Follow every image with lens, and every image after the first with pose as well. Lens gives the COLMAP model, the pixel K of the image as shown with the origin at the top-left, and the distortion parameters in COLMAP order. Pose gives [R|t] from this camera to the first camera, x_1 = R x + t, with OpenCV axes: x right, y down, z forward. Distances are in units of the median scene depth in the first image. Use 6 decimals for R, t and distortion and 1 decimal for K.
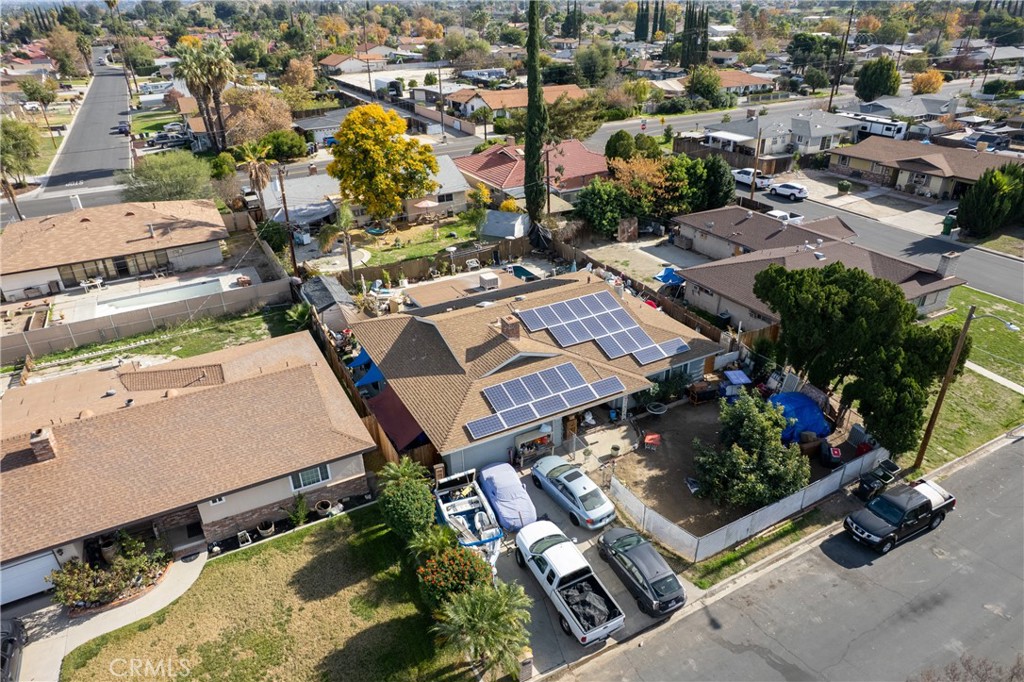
lens RADIAL K [[654.3, 0, 509.9], [0, 654.3, 347.7], [0, 0, 1]] dist [-0.072249, 0.063587]
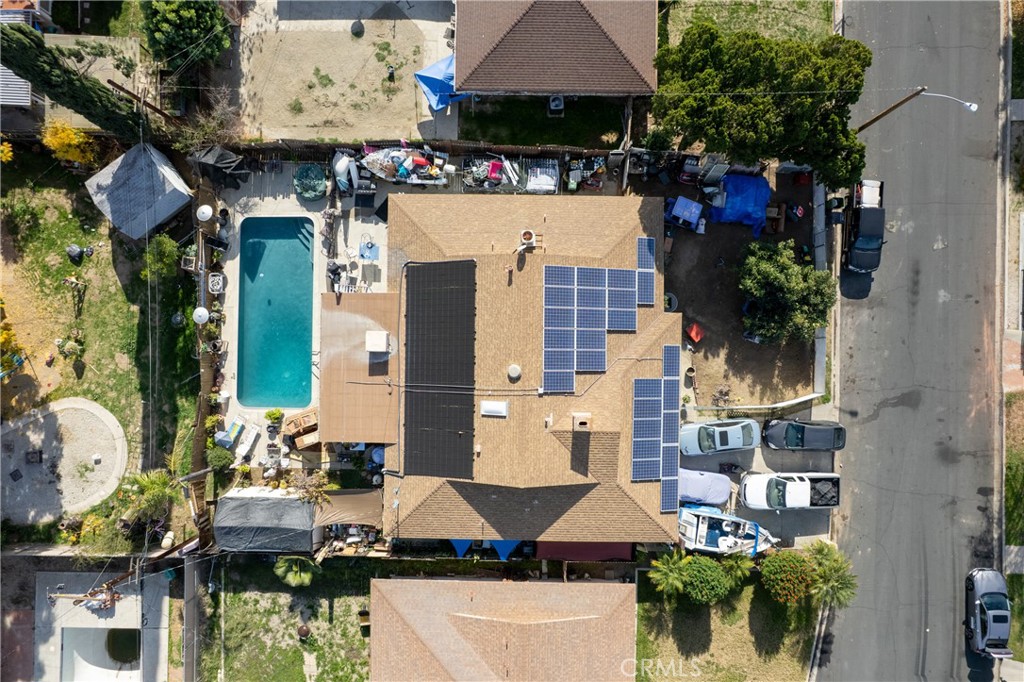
lens RADIAL K [[654.3, 0, 509.9], [0, 654.3, 347.7], [0, 0, 1]] dist [-0.072249, 0.063587]
pose [[0.481776, -0.875964, 0.024067, 0.021211], [0.412900, 0.251145, 0.875465, -0.874136], [-0.772921, -0.411841, 0.482681, 0.666265]]
